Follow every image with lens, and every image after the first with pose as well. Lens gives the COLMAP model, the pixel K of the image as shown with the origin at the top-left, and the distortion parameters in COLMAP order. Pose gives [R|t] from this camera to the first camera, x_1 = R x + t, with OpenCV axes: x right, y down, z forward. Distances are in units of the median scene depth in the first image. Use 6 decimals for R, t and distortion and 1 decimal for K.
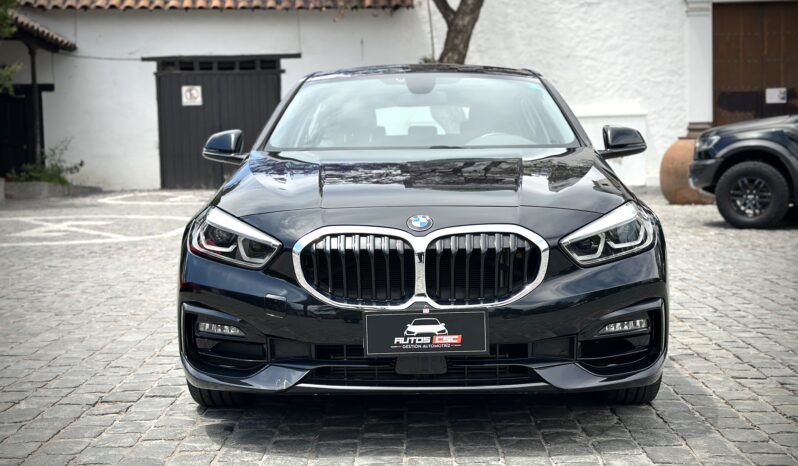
lens RADIAL K [[1136.3, 0, 399.0], [0, 1136.3, 233.0], [0, 0, 1]] dist [0.188048, -0.011718]
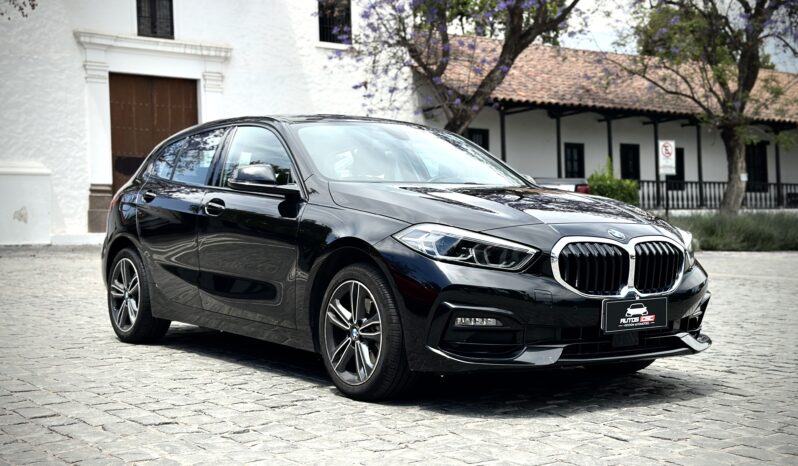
lens RADIAL K [[1136.3, 0, 399.0], [0, 1136.3, 233.0], [0, 0, 1]] dist [0.188048, -0.011718]
pose [[0.806748, 0.005283, 0.590872, -0.137318], [0.029012, 0.998400, -0.048538, 0.006500], [-0.590183, 0.056300, 0.805304, 0.006650]]
